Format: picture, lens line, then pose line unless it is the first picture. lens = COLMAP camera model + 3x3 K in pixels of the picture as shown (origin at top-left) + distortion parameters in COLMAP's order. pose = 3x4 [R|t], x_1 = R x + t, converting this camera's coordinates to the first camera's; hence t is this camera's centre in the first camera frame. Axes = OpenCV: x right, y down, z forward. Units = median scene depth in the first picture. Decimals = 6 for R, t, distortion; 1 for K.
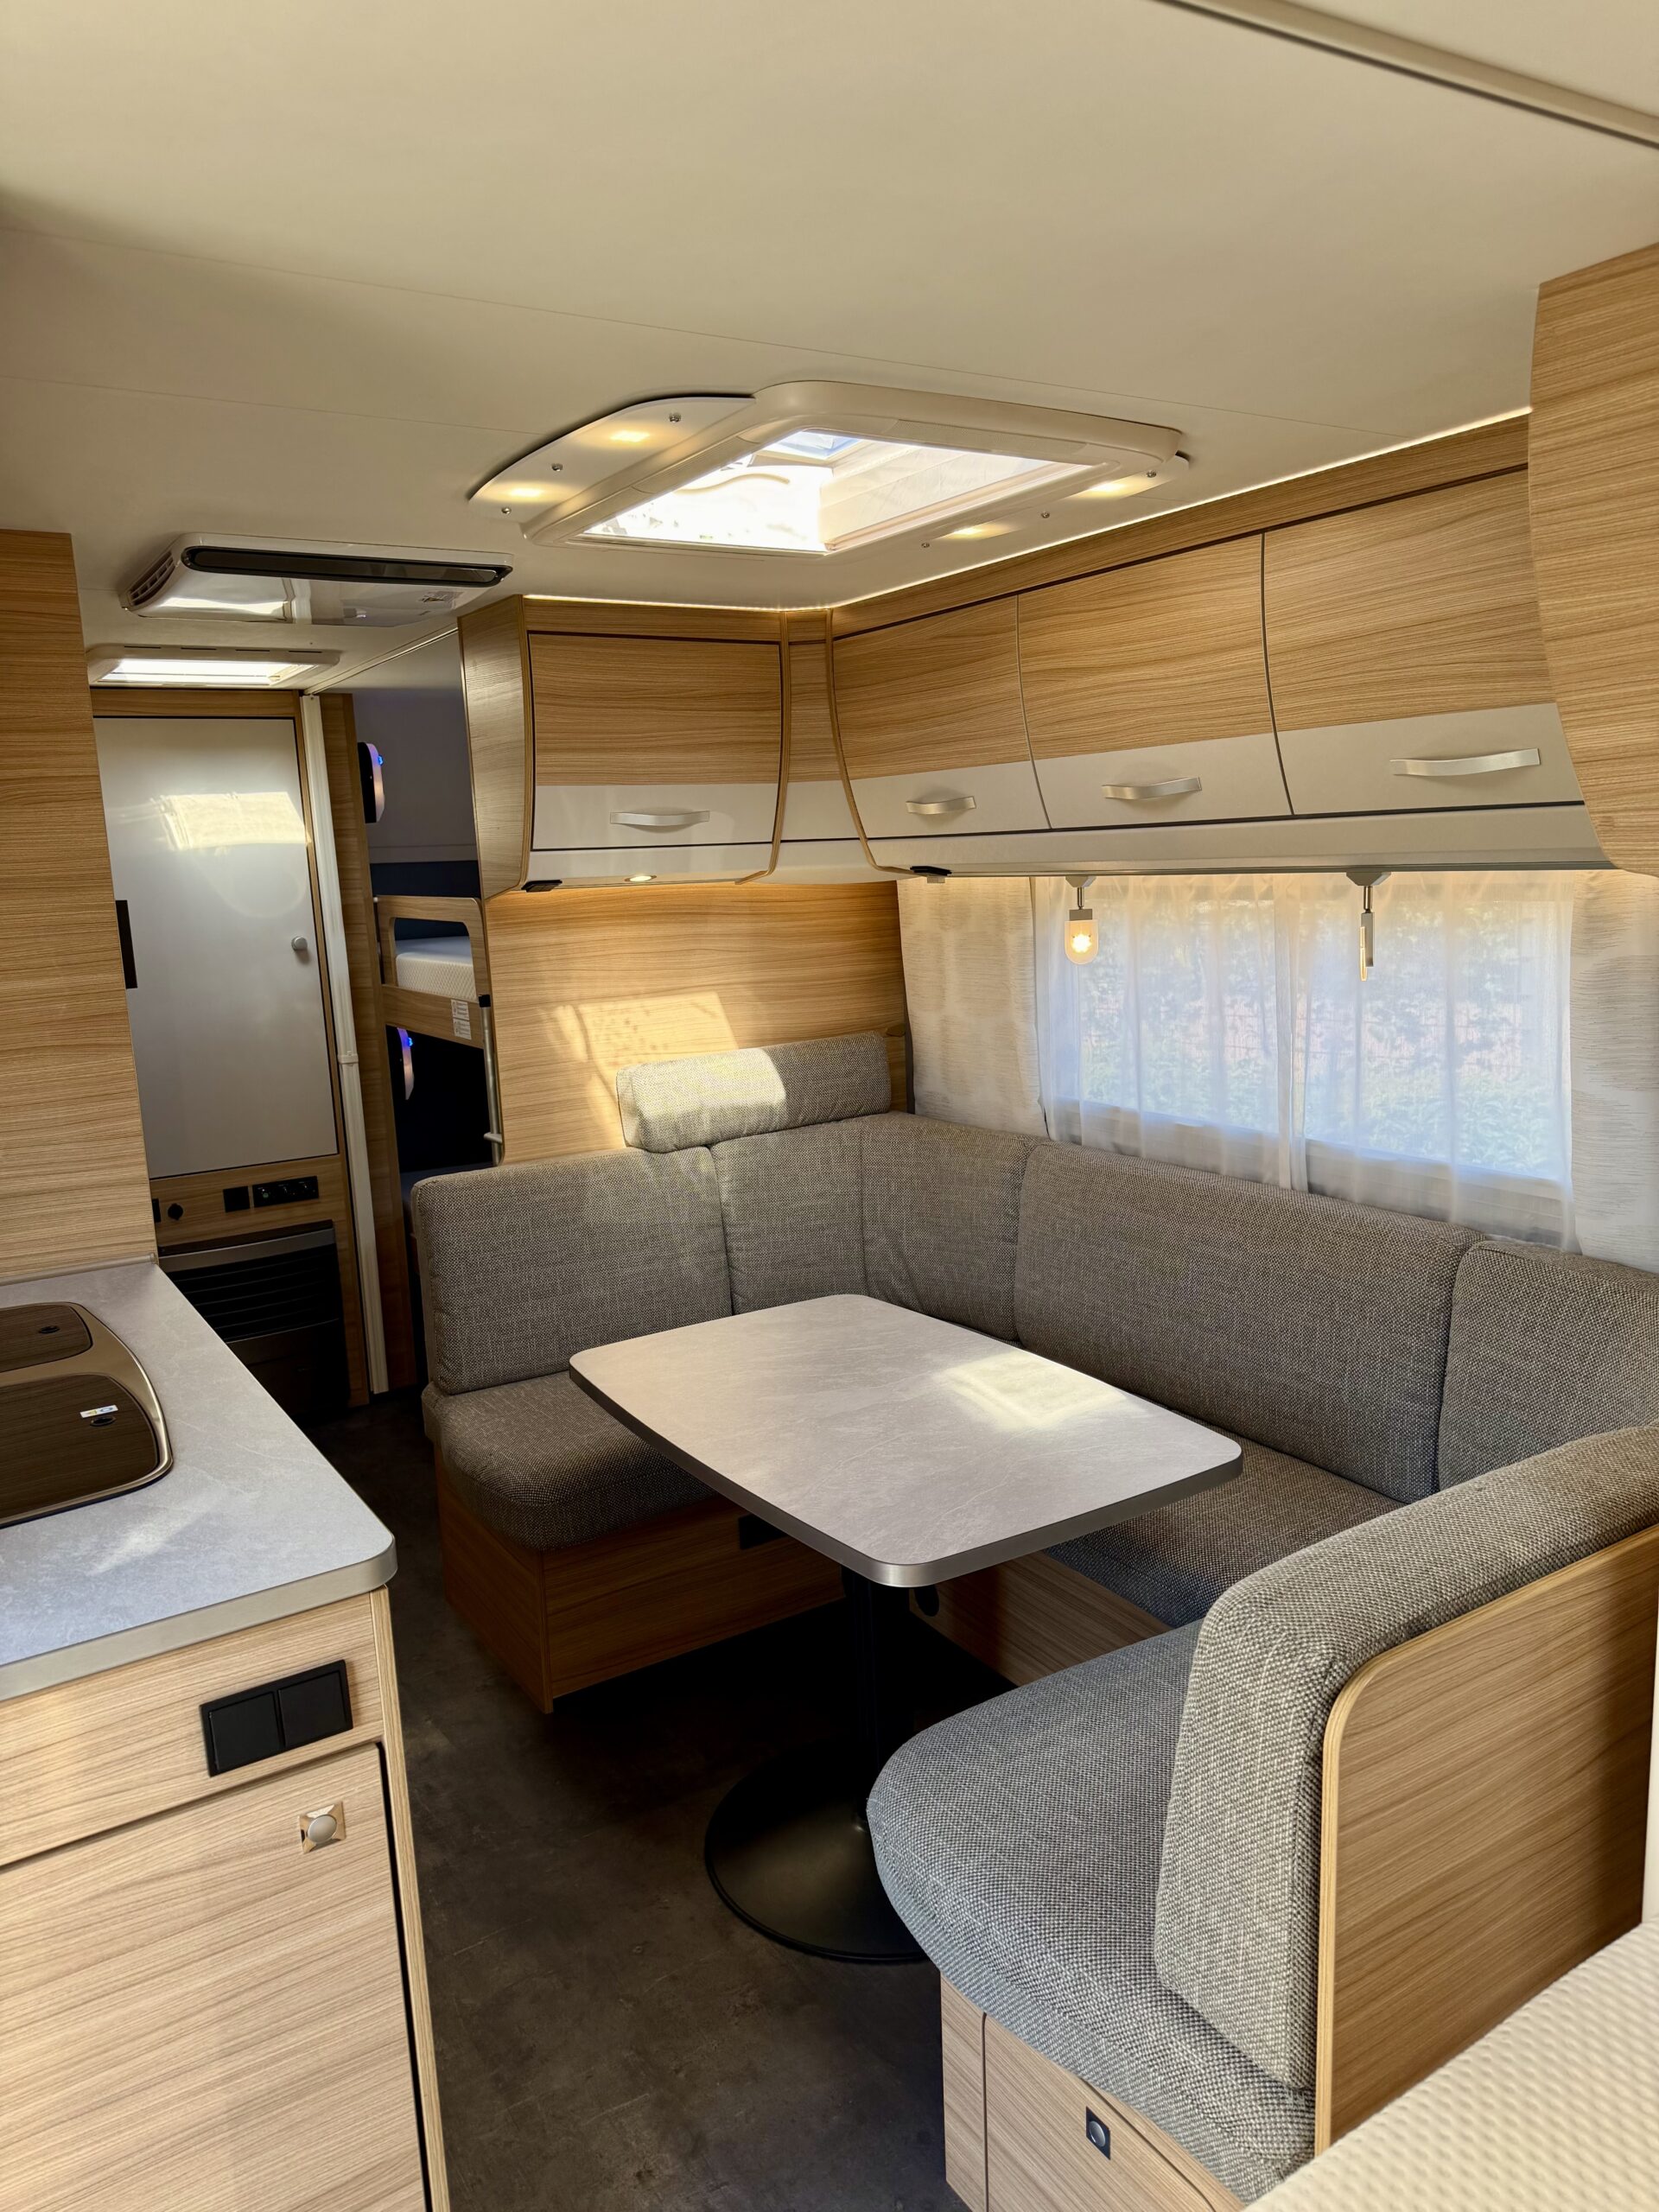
lens RADIAL K [[1556.4, 0, 844.5], [0, 1556.4, 1111.8], [0, 0, 1]] dist [0.077805, -0.107143]
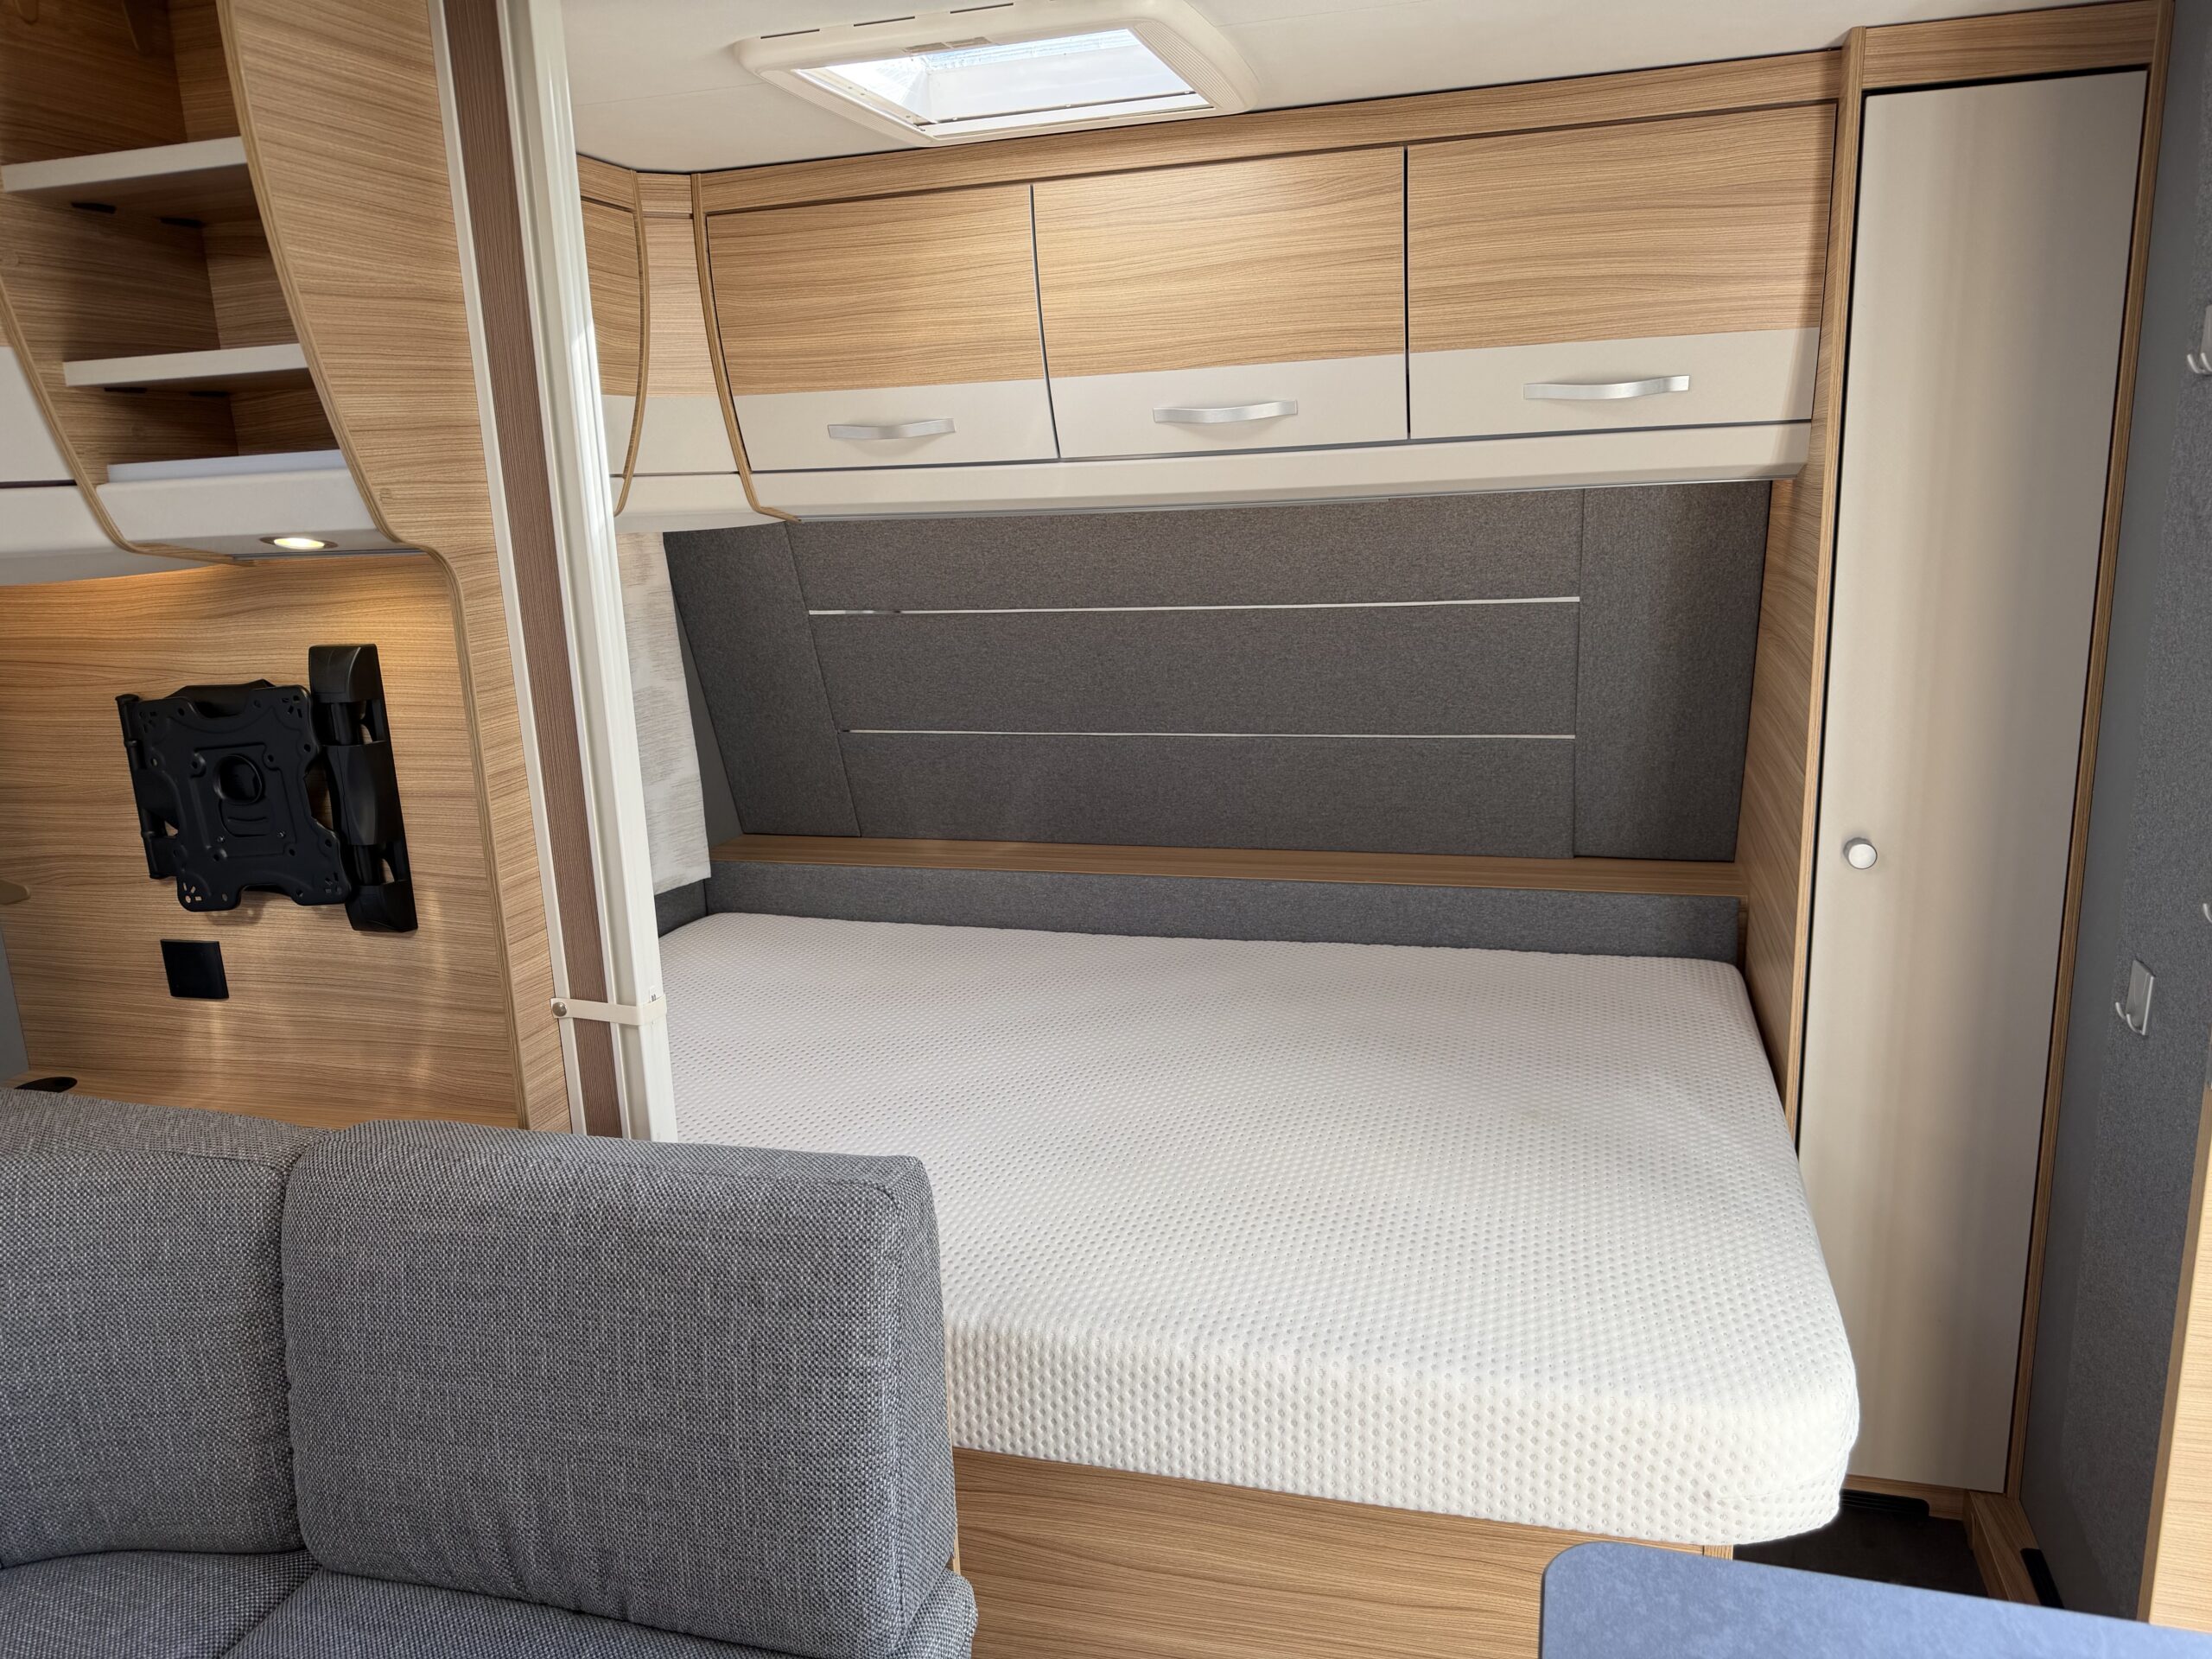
lens RADIAL K [[1556.4, 0, 1121.5], [0, 1556.4, 826.9], [0, 0, 1]] dist [0.077805, -0.107143]
pose [[-0.656159, -0.100692, 0.747875, -0.258876], [0.194230, 0.935133, 0.296314, -0.086357], [-0.729198, 0.339688, -0.594038, 0.593405]]
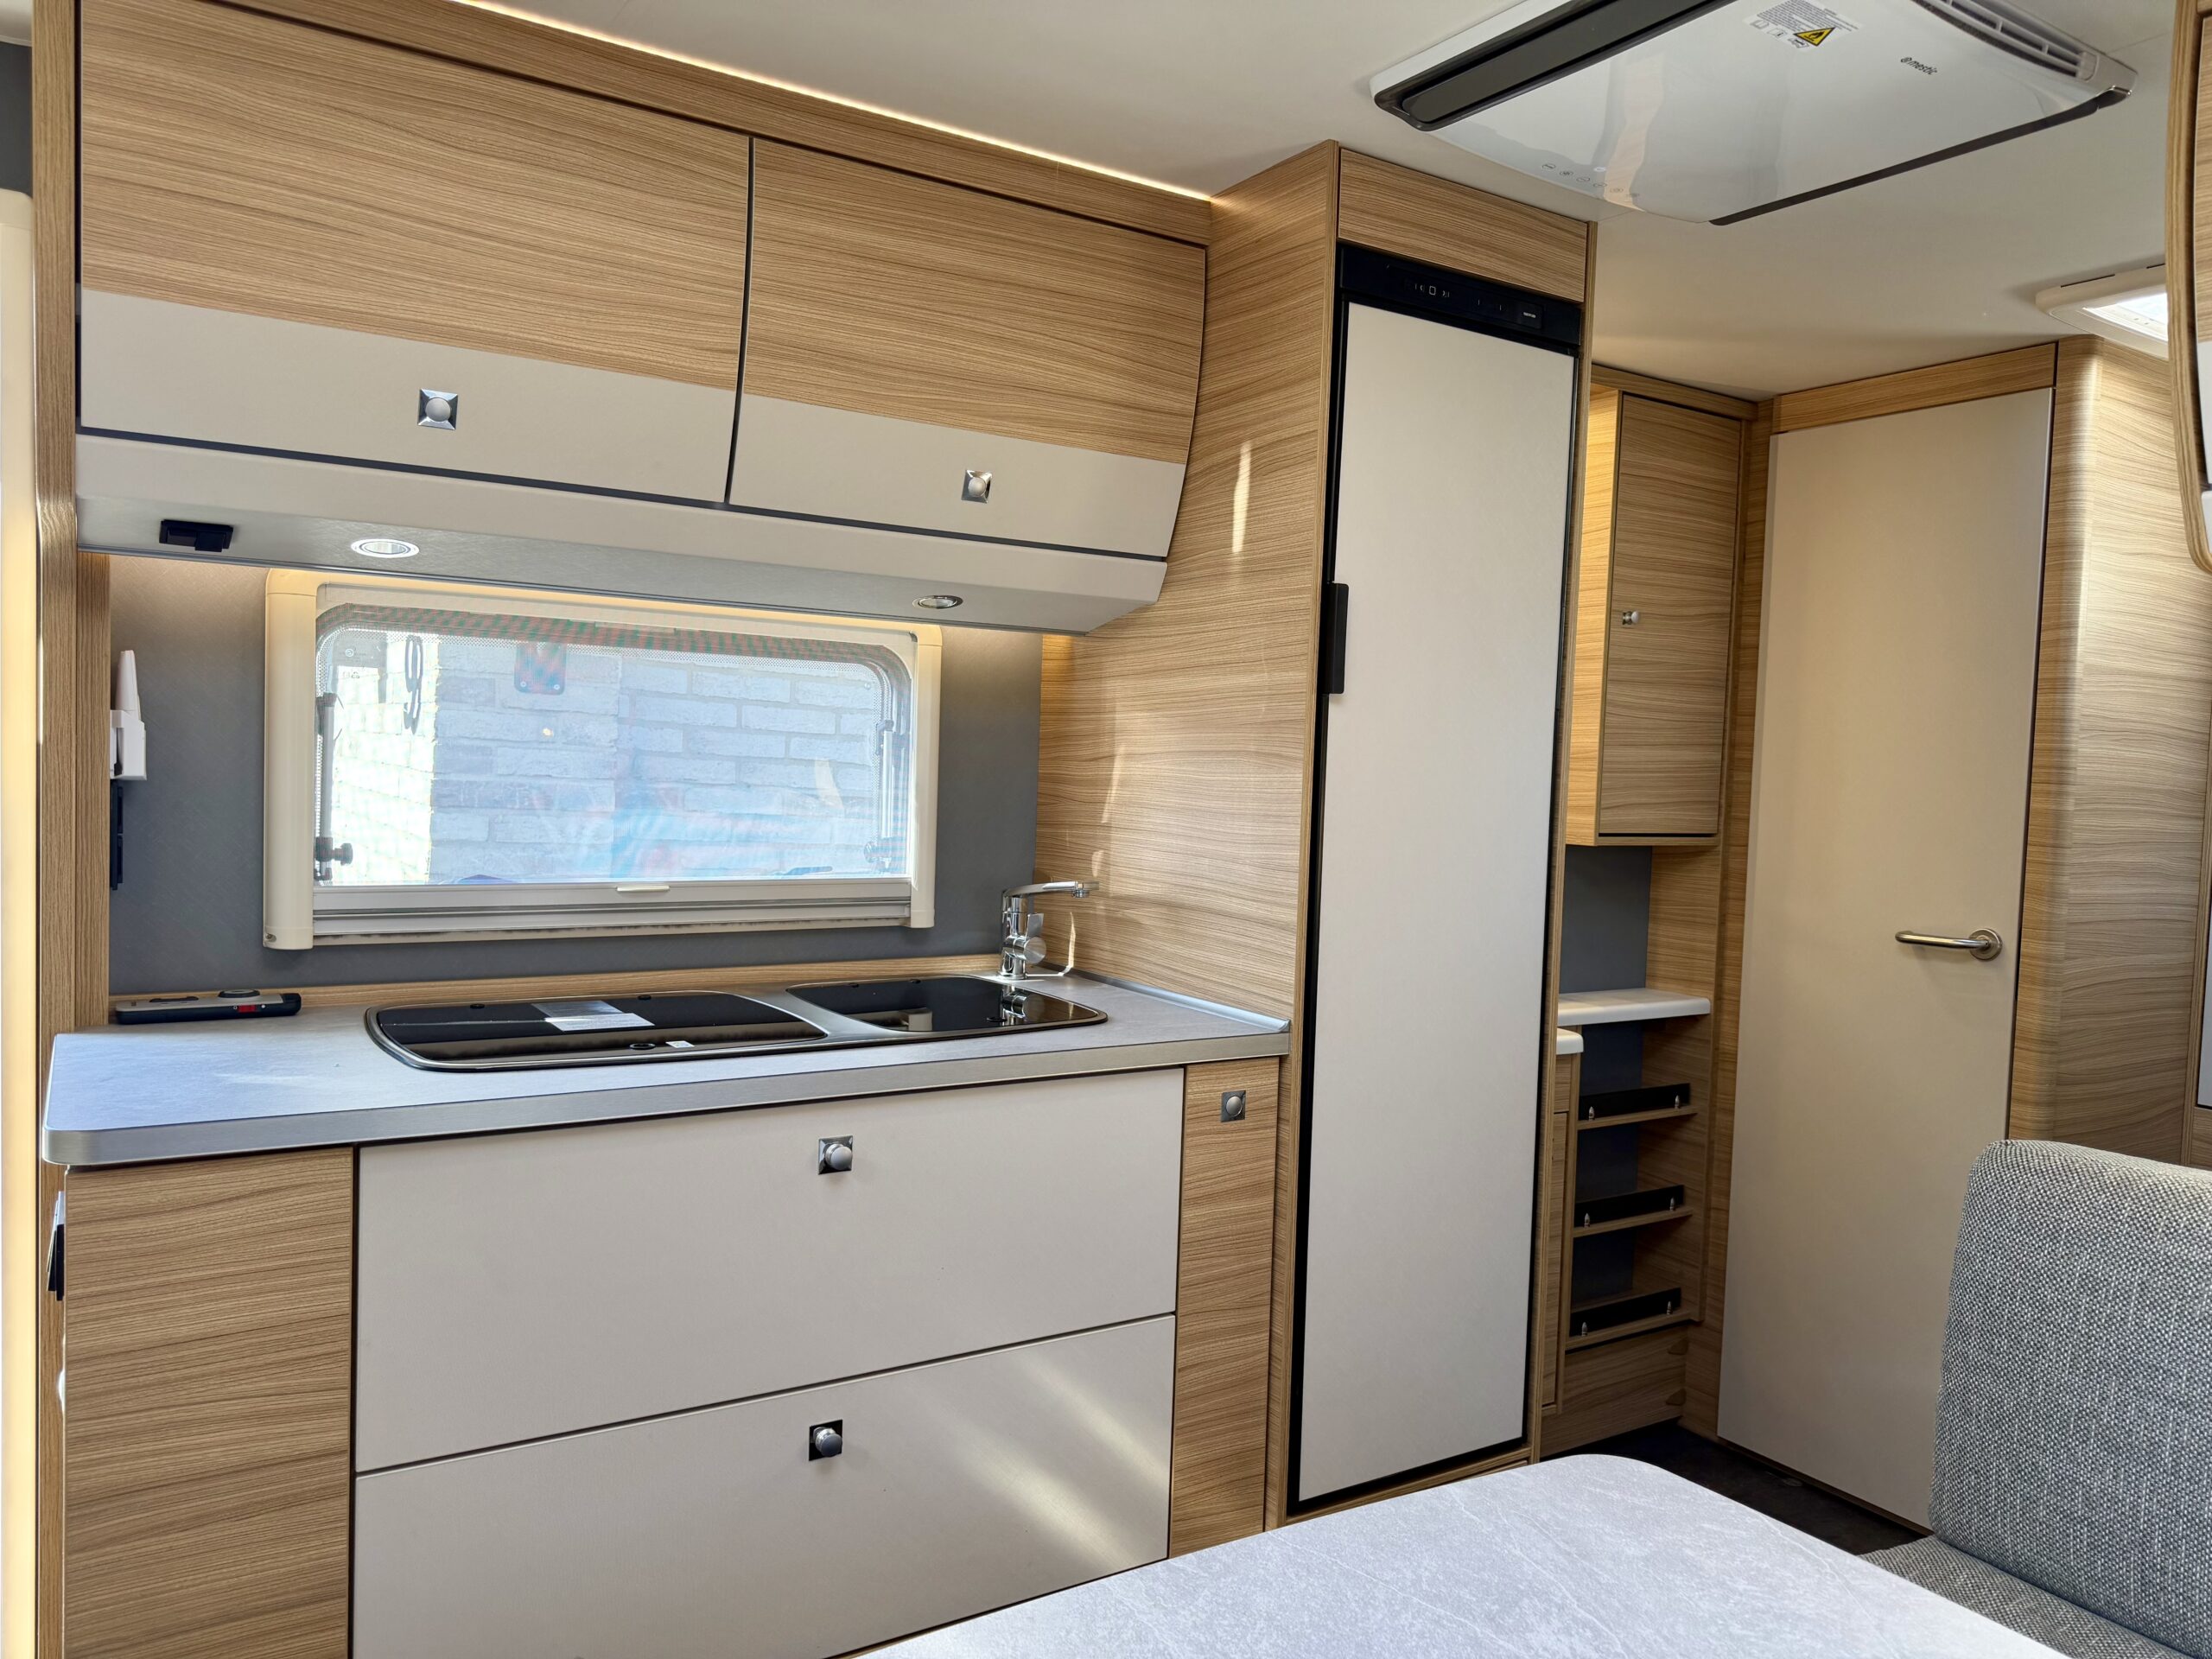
lens RADIAL K [[1556.4, 0, 1106.6], [0, 1556.4, 840.3], [0, 0, 1]] dist [0.077805, -0.107143]
pose [[-0.003048, 0.094389, -0.995531, 0.258792], [-0.202756, 0.974799, 0.093044, -0.041599], [0.979225, 0.202133, 0.016166, 0.660712]]
